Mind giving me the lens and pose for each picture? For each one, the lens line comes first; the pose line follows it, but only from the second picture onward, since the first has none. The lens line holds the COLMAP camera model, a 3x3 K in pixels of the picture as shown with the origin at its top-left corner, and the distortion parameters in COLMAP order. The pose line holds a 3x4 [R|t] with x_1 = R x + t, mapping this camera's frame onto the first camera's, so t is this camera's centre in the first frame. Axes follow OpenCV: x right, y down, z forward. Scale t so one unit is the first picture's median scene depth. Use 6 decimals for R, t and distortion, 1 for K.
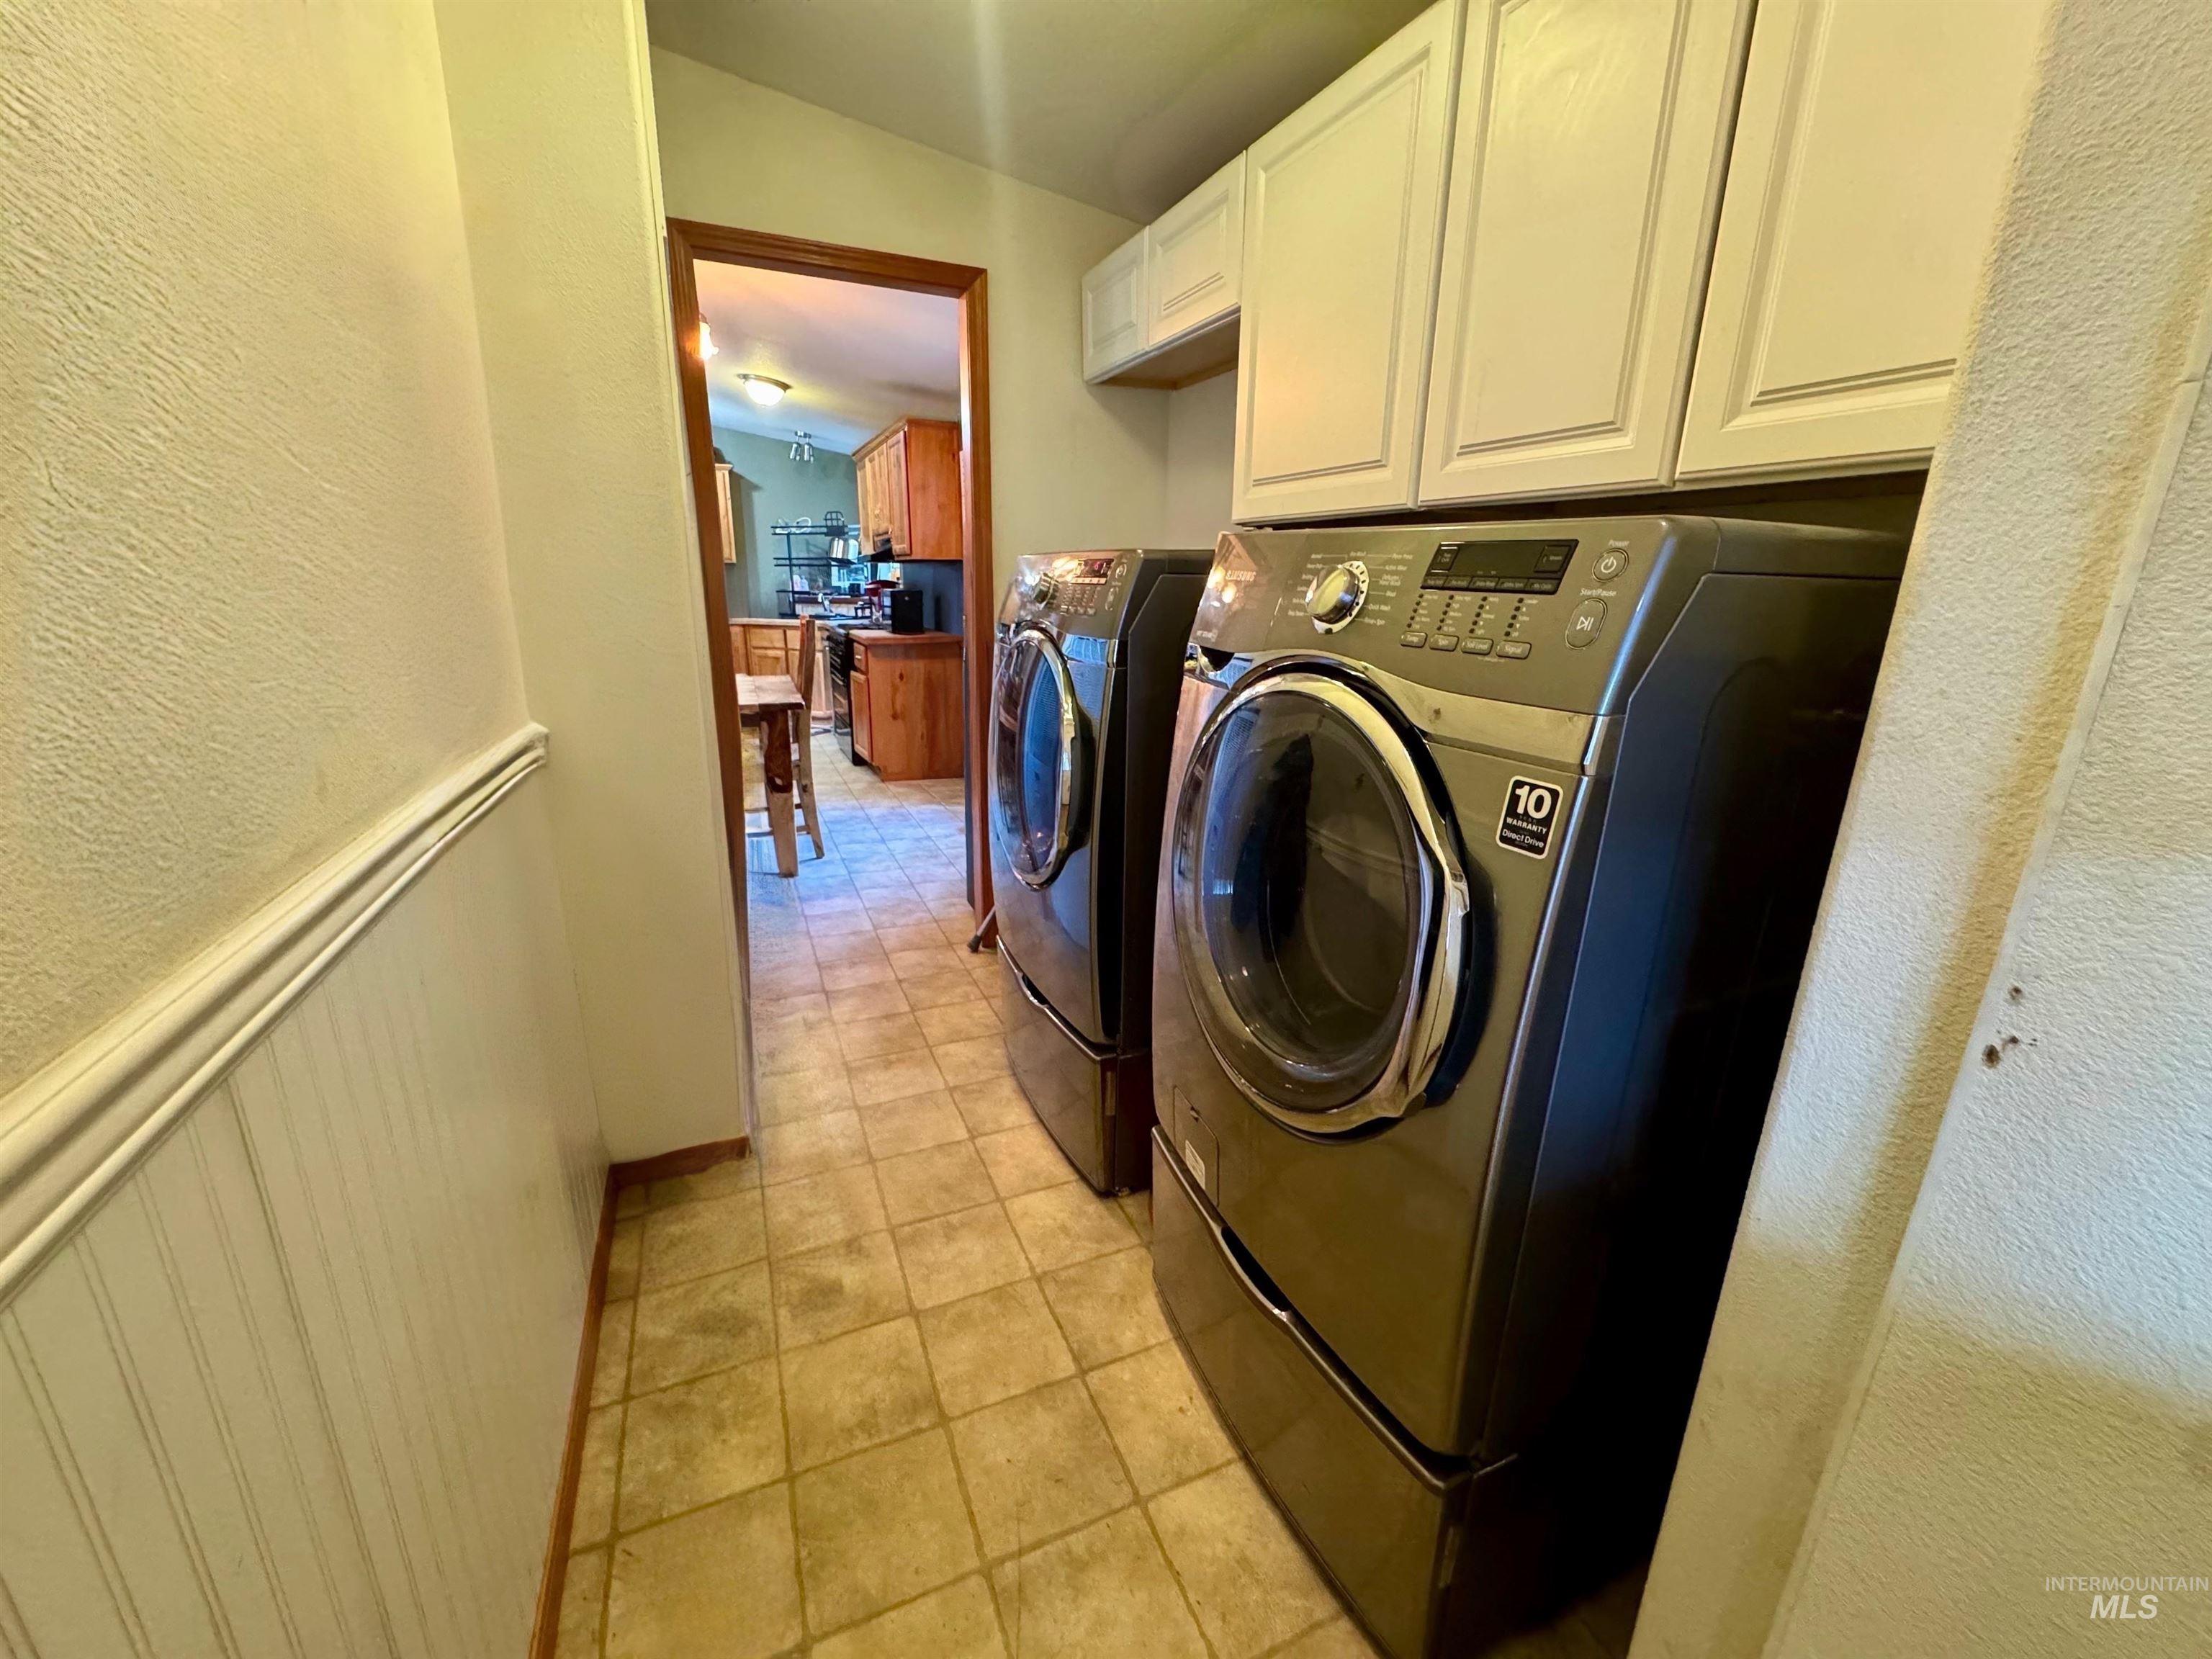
lens RADIAL K [[885.1, 0, 1100.7], [0, 885.1, 835.0], [0, 0, 1]] dist [-0.001464, -0.000284]
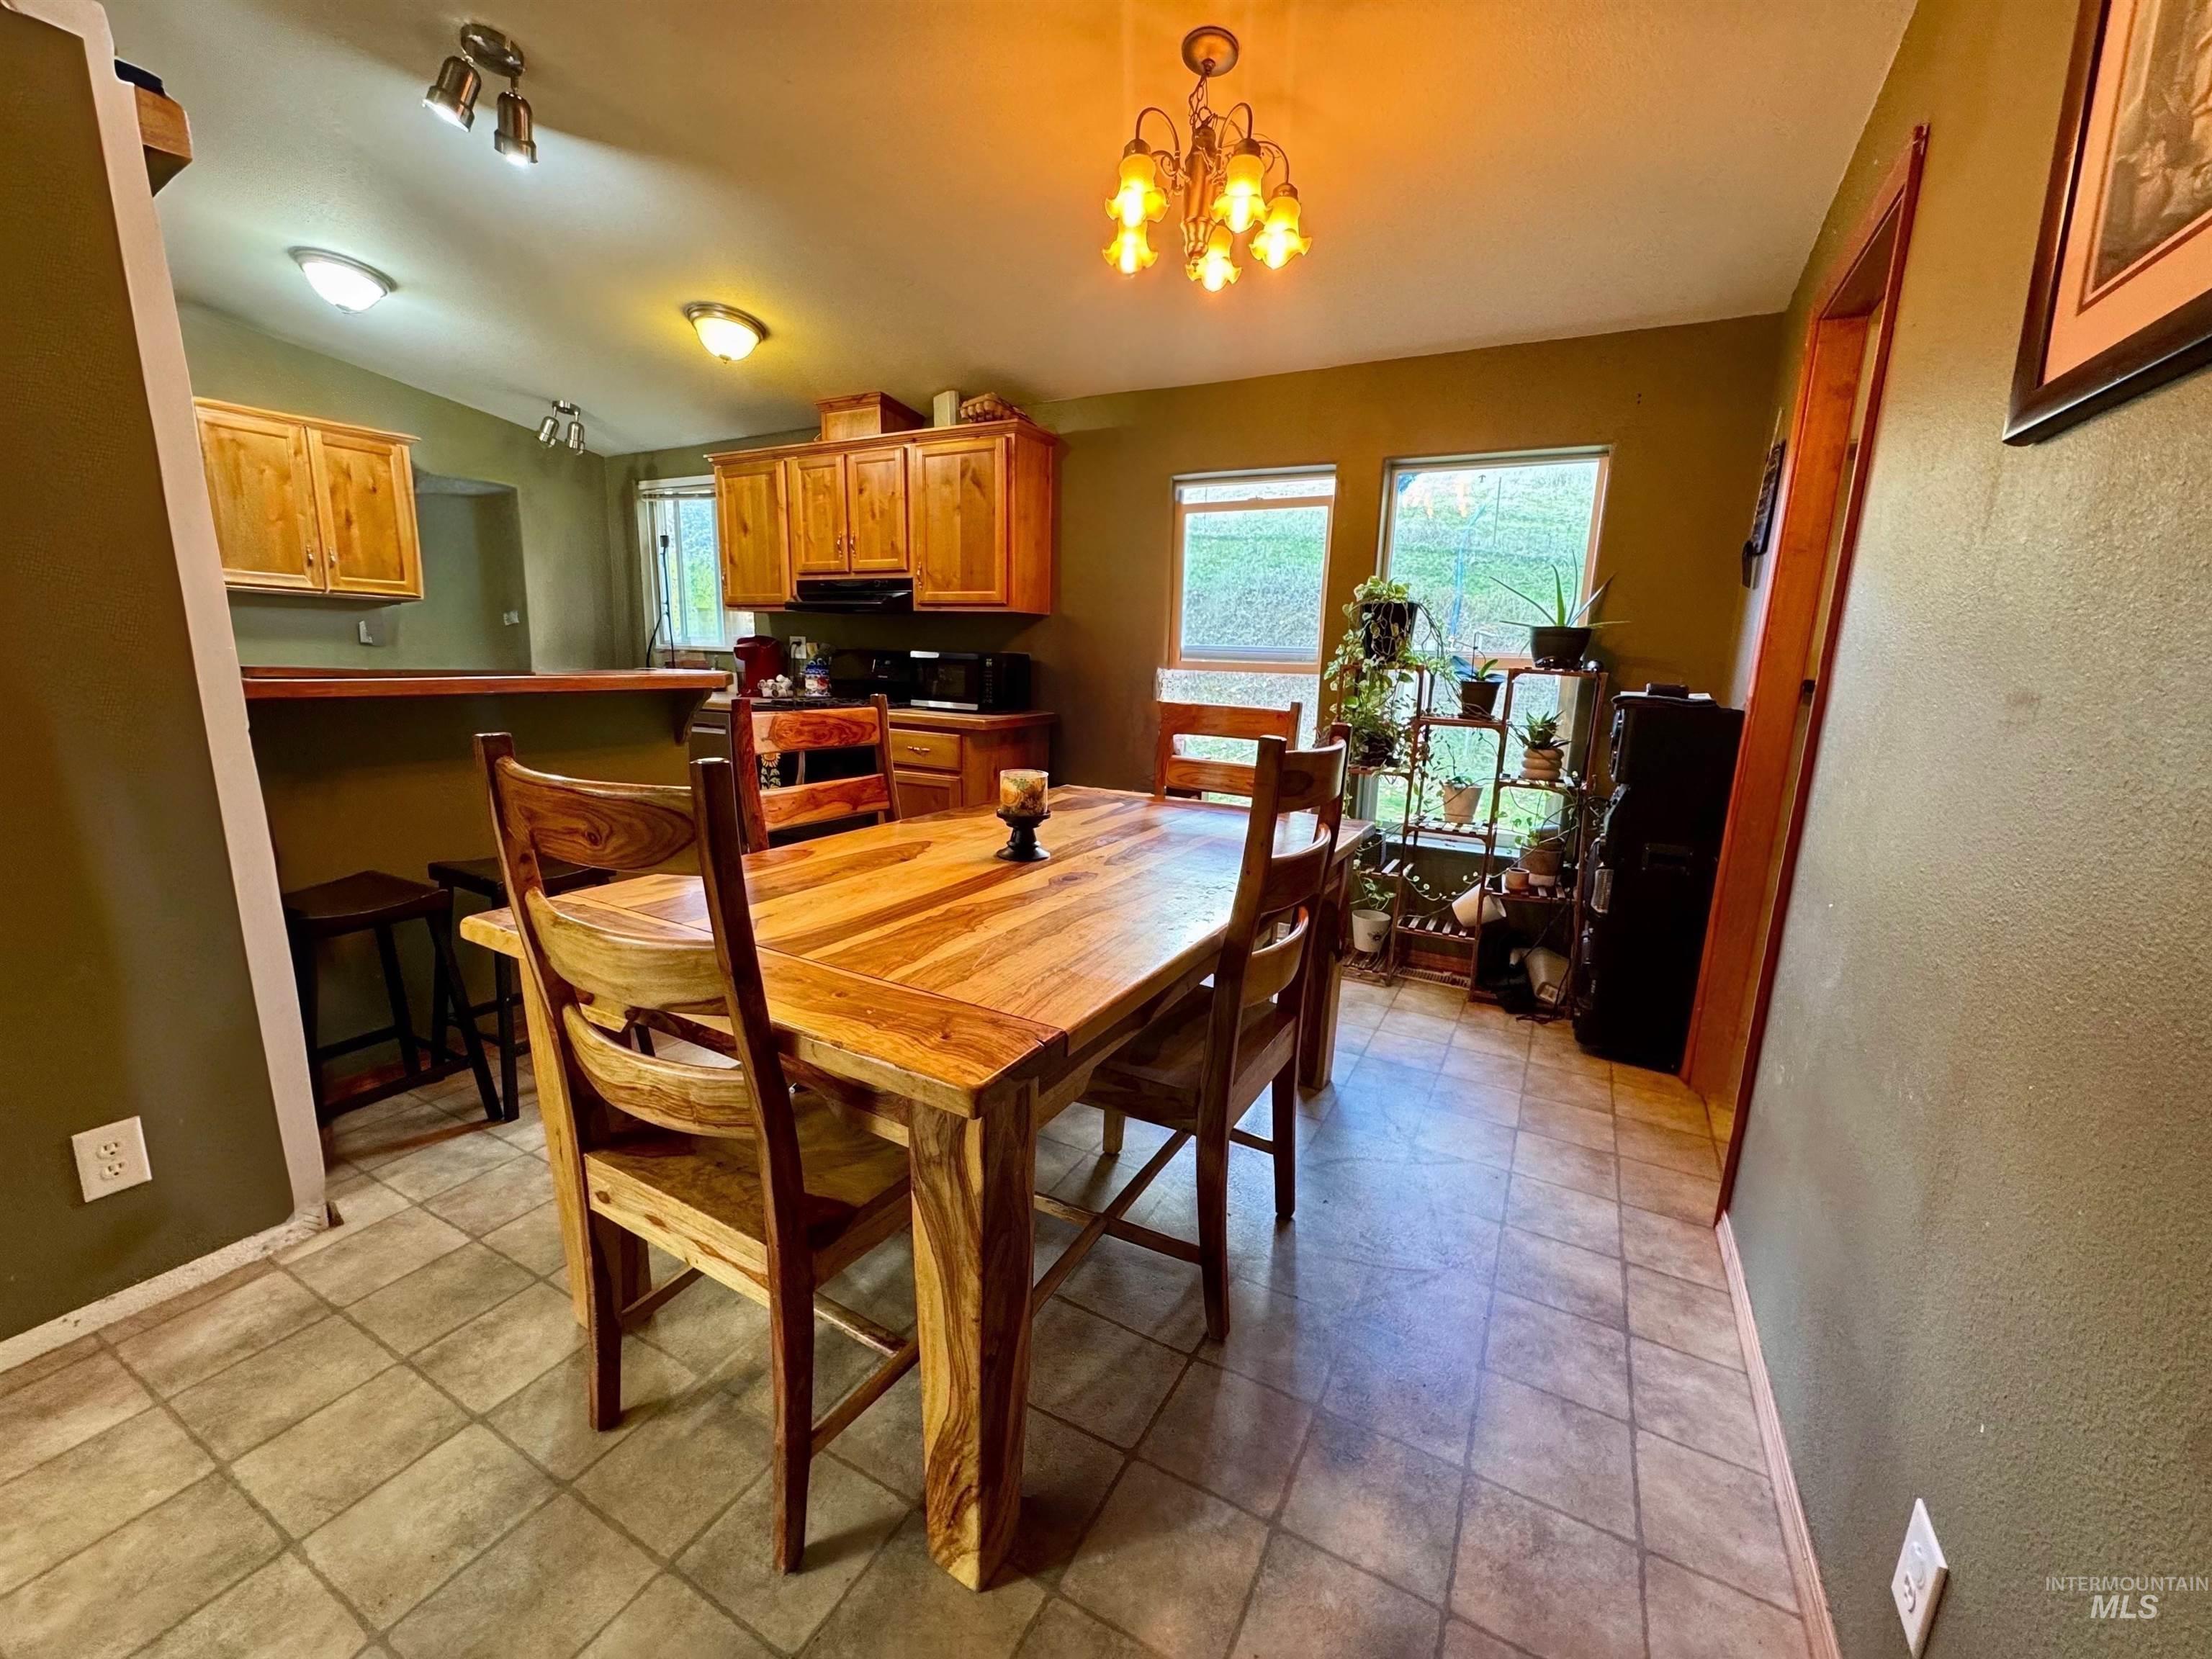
lens RADIAL K [[885.1, 0, 1110.7], [0, 885.1, 829.4], [0, 0, 1]] dist [-0.001464, -0.000284]
pose [[0.773451, -0.116614, 0.623037, -0.445893], [0.158458, 0.987294, -0.011921, -0.082393], [-0.613730, 0.107945, 0.782102, 0.288810]]
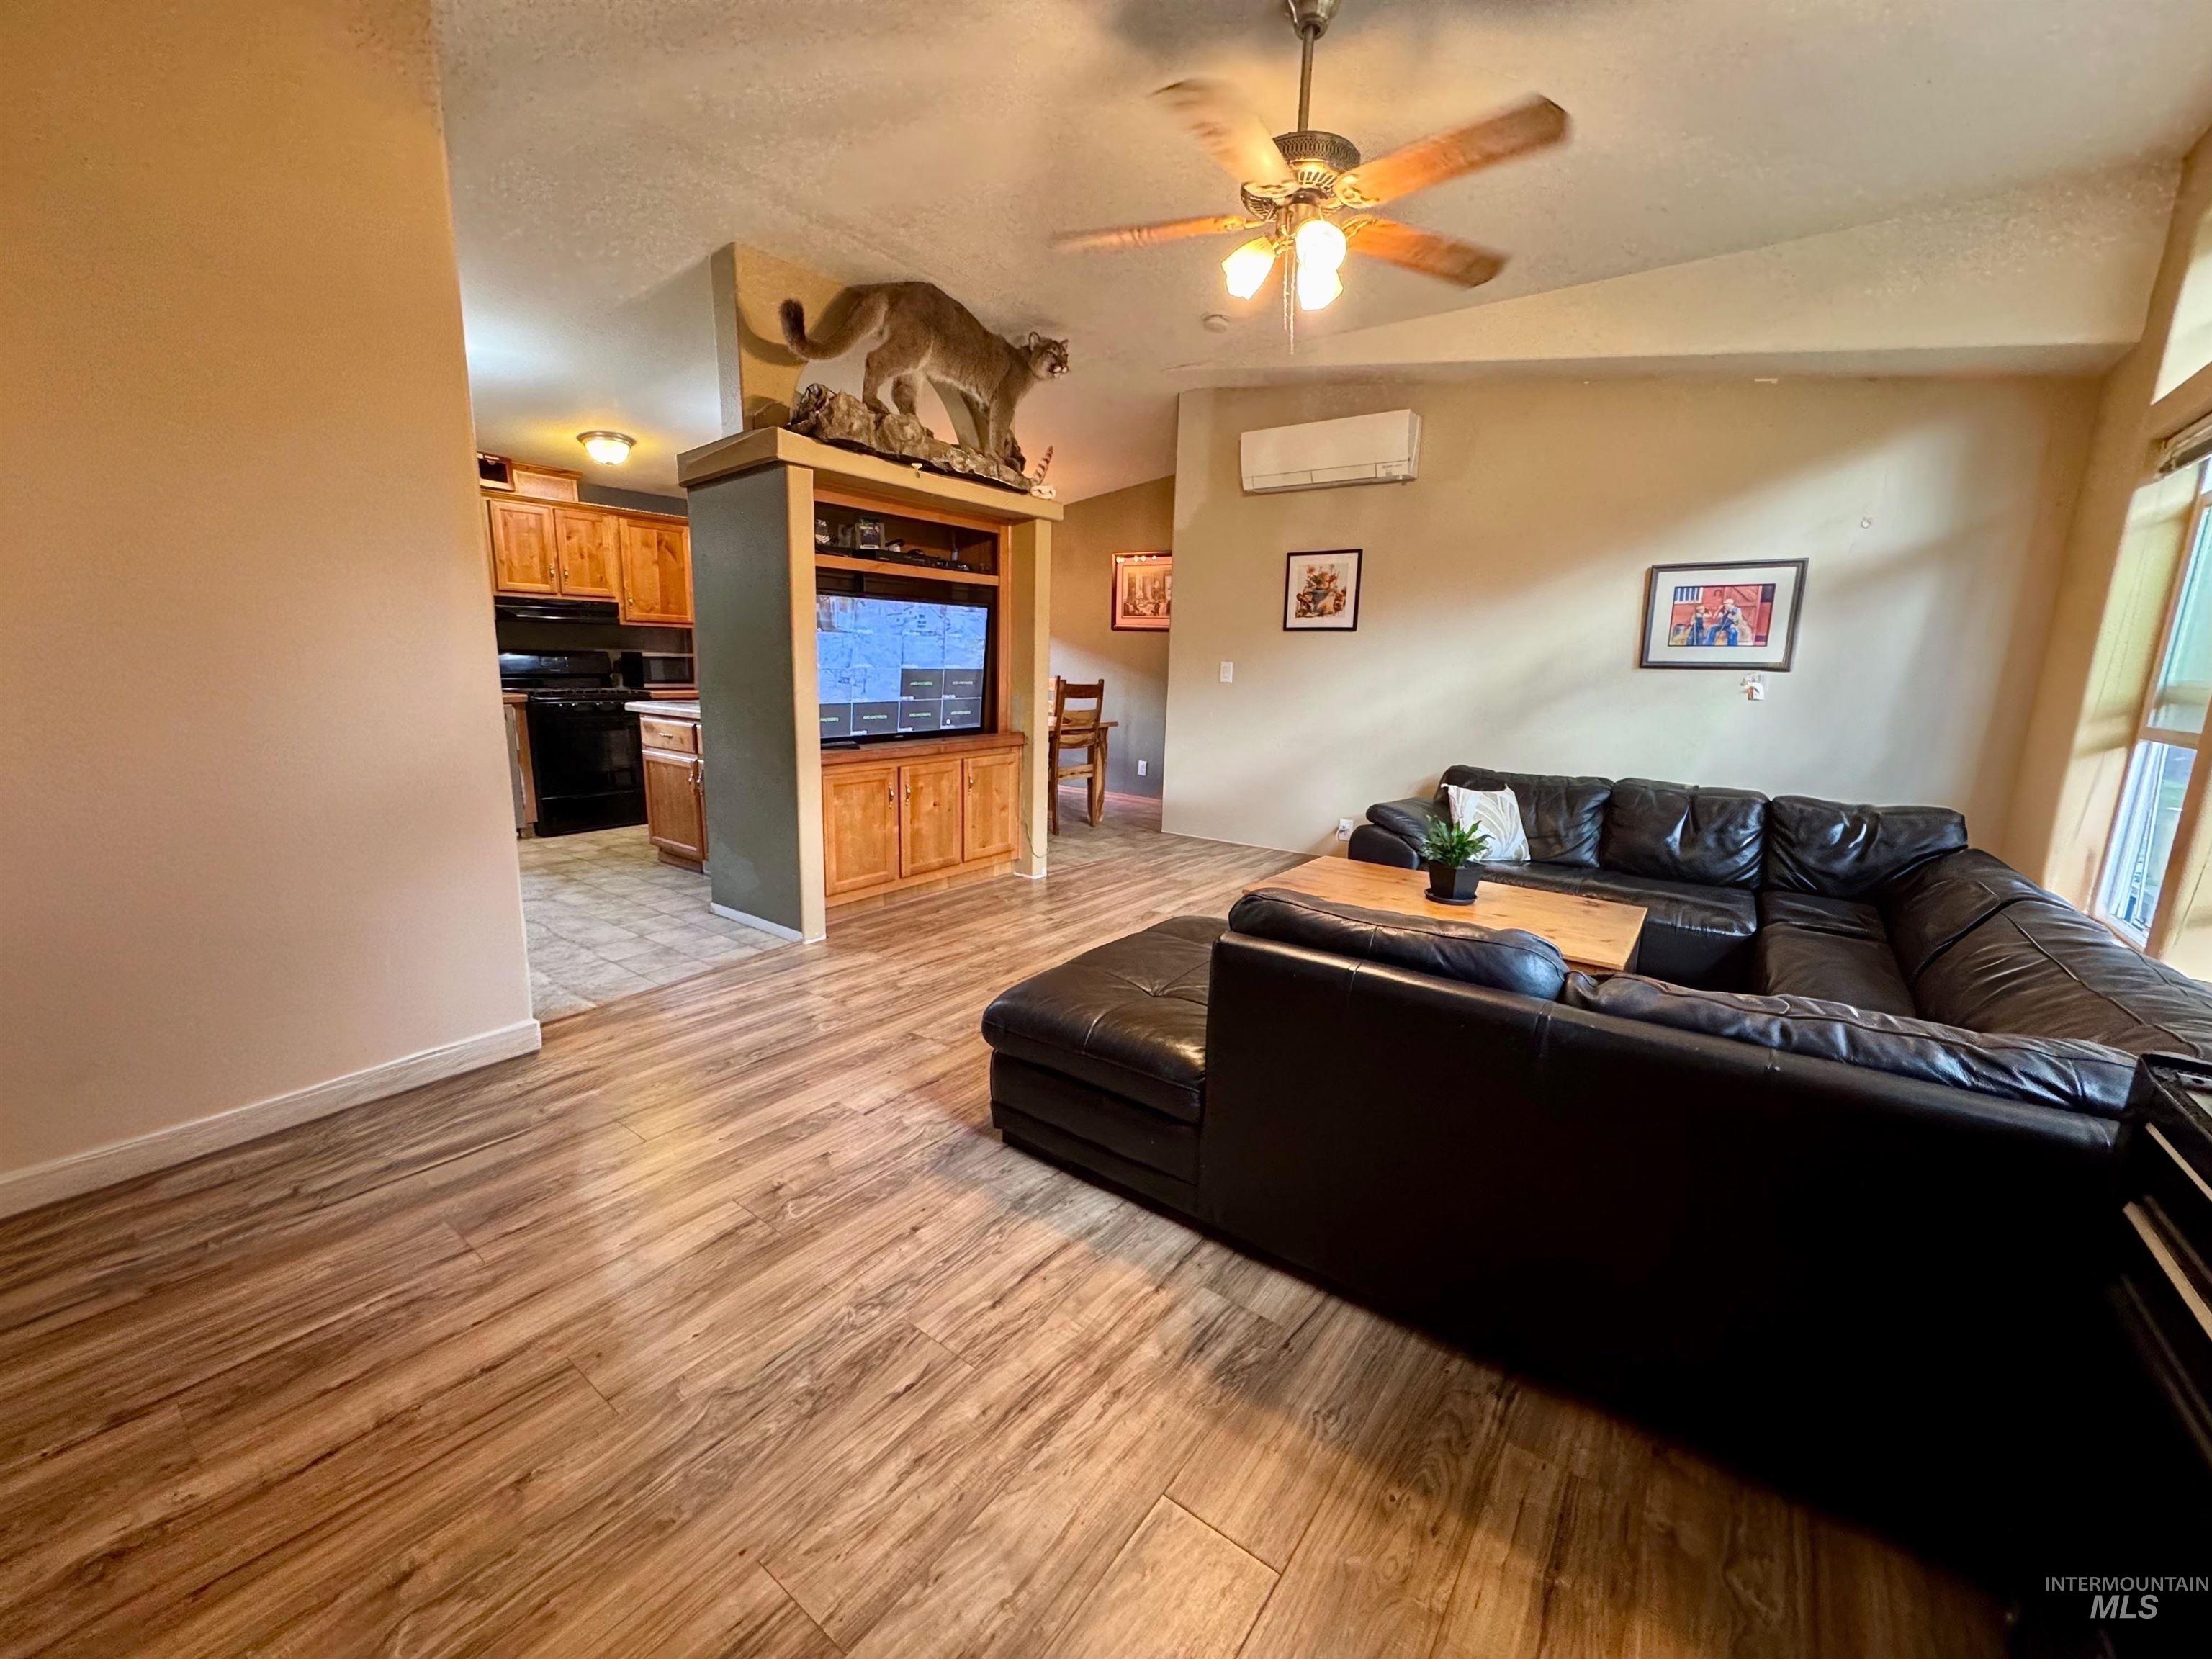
lens RADIAL K [[885.1, 0, 1104.6], [0, 885.1, 825.7], [0, 0, 1]] dist [-0.001464, -0.000284]
pose [[-0.505785, -0.189289, 0.841636, -1.121622], [0.203938, 0.921738, 0.329862, -0.248276], [-0.838207, 0.338481, -0.427598, 0.811531]]
